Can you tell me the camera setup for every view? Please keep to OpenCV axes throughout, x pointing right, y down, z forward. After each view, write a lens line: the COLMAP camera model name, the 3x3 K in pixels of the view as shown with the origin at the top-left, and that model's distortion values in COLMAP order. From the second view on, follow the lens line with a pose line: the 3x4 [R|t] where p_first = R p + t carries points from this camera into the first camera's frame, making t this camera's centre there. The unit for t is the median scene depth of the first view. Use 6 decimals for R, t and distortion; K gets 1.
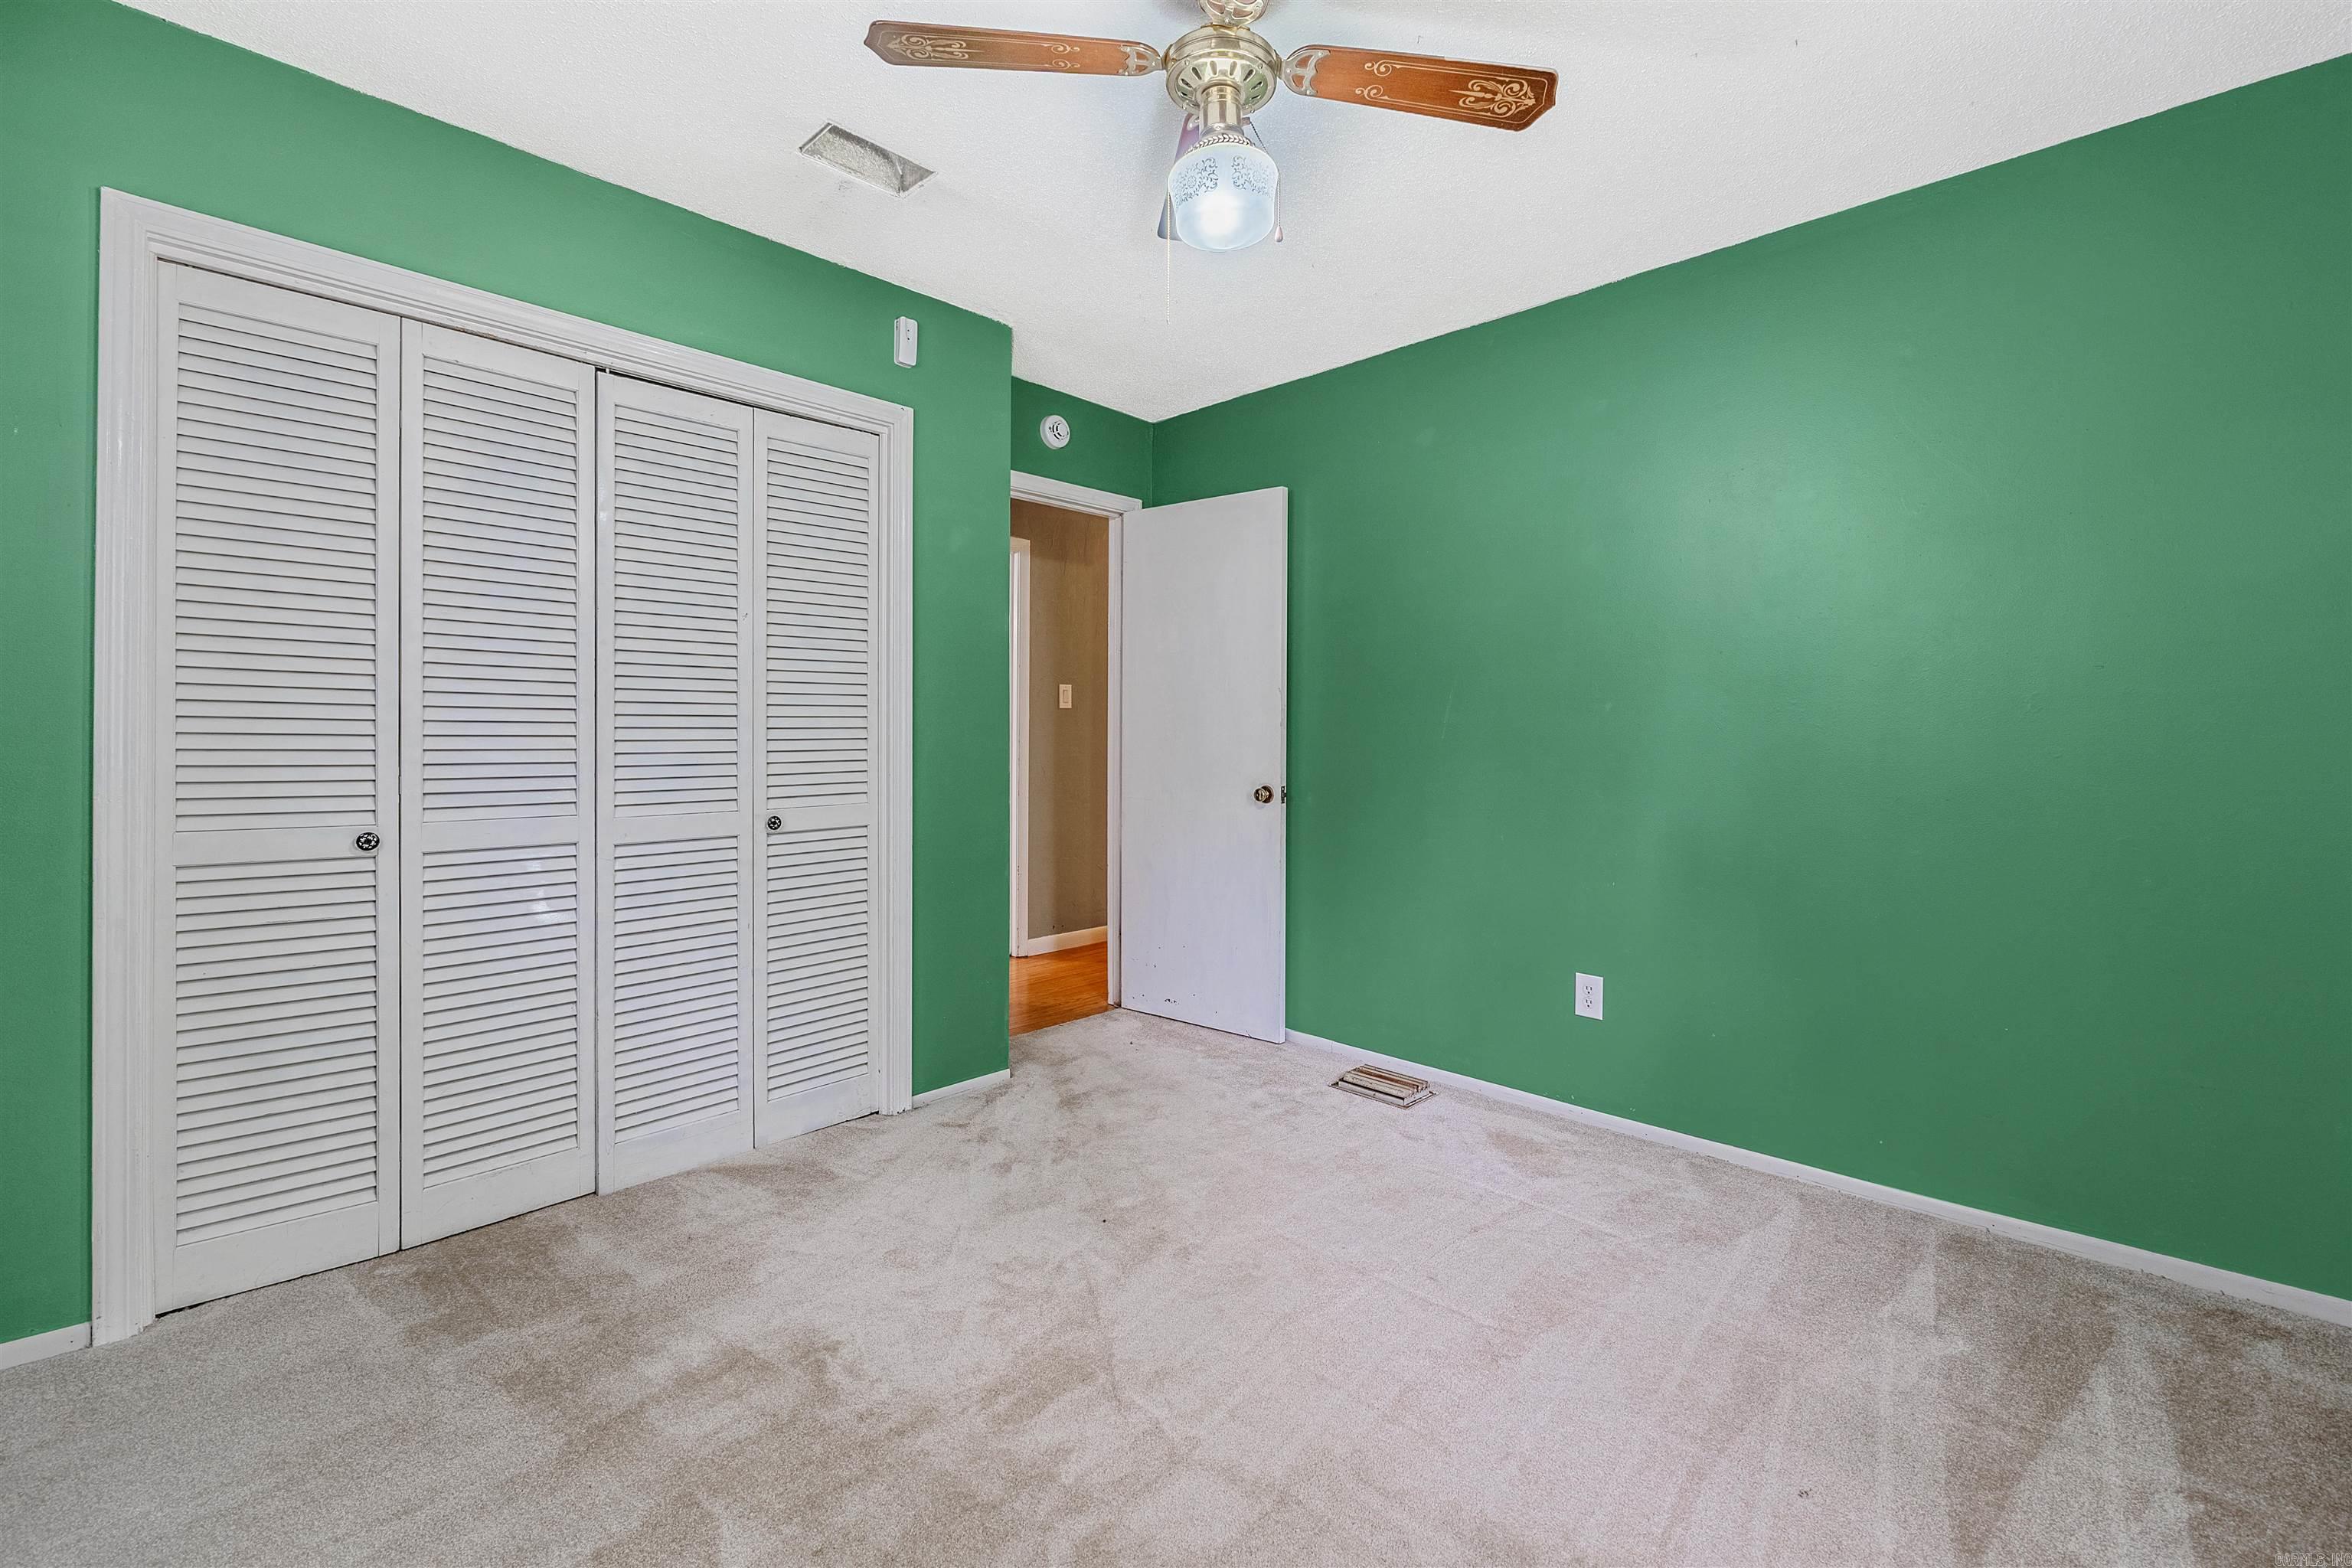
lens RADIAL K [[1031.2, 0, 1116.2], [0, 1031.2, 723.3], [0, 0, 1]] dist [0.001300, 0.000370]
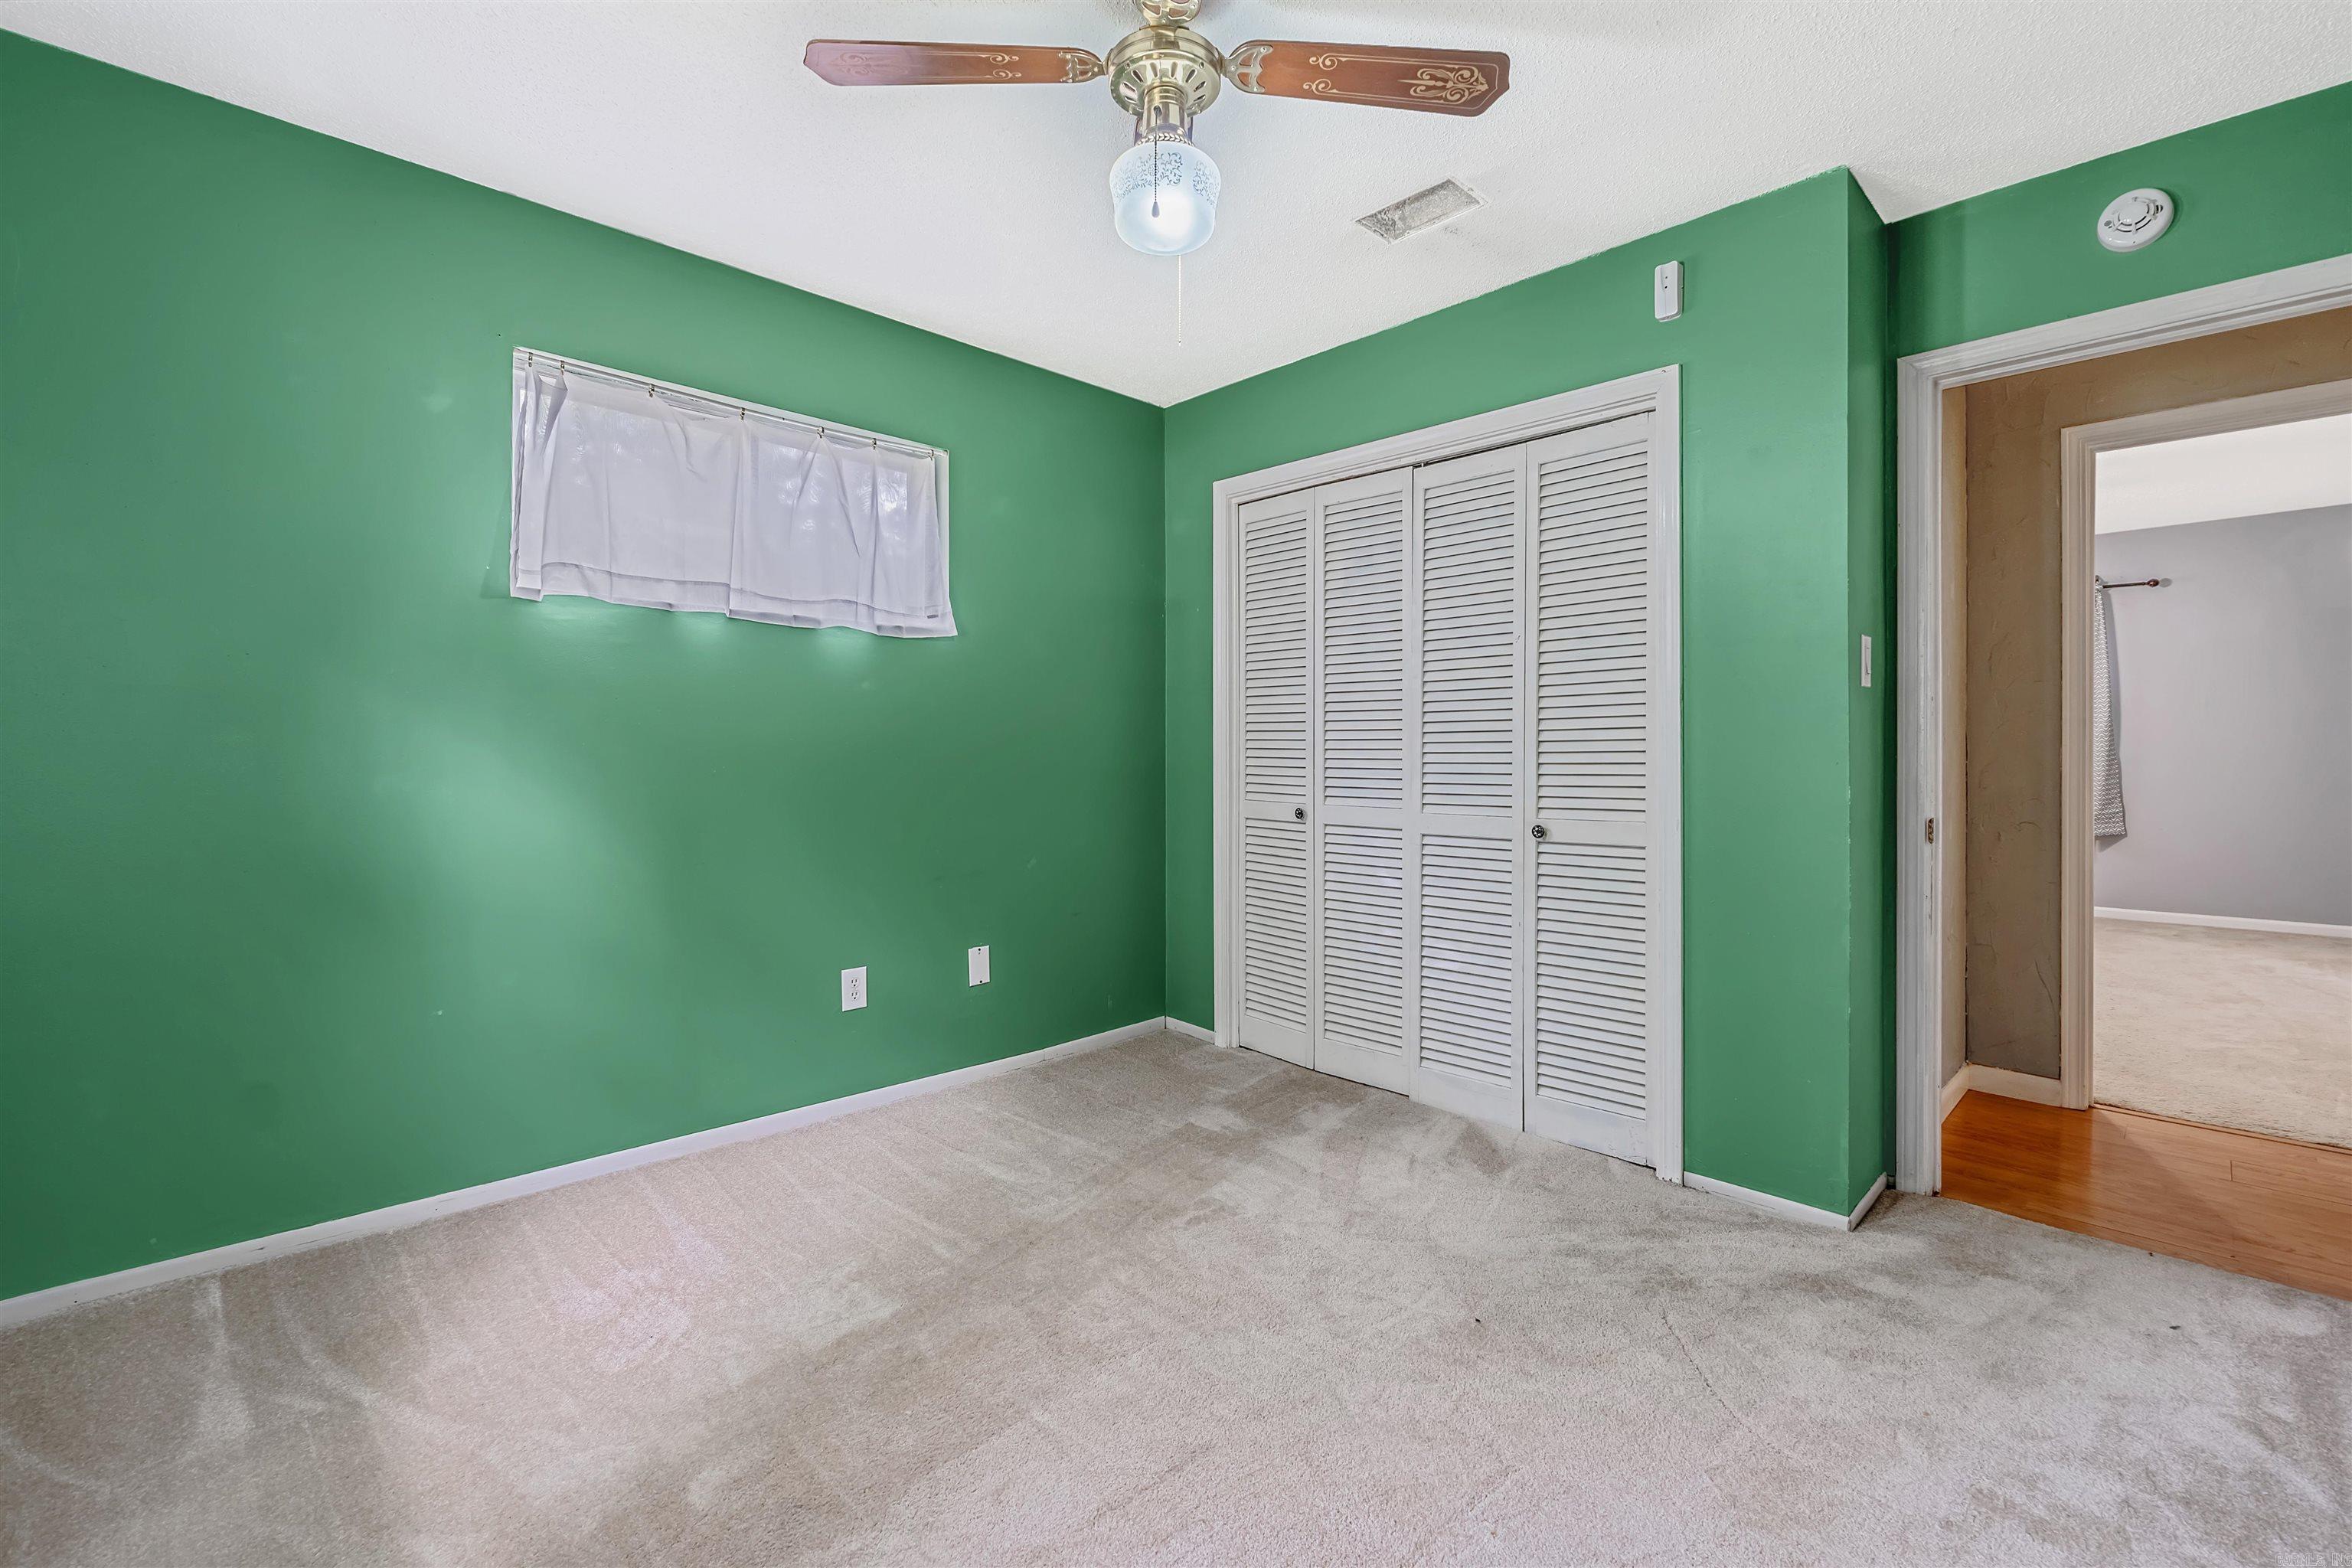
lens RADIAL K [[981.7, 0, 1188.6], [0, 981.7, 751.7], [0, 0, 1]] dist [-0.004196, -0.000433]
pose [[0.004266, -0.003578, -0.999985, 0.673677], [0.010098, 0.999943, -0.003535, 0.015568], [0.999940, -0.010083, 0.004302, 0.651436]]
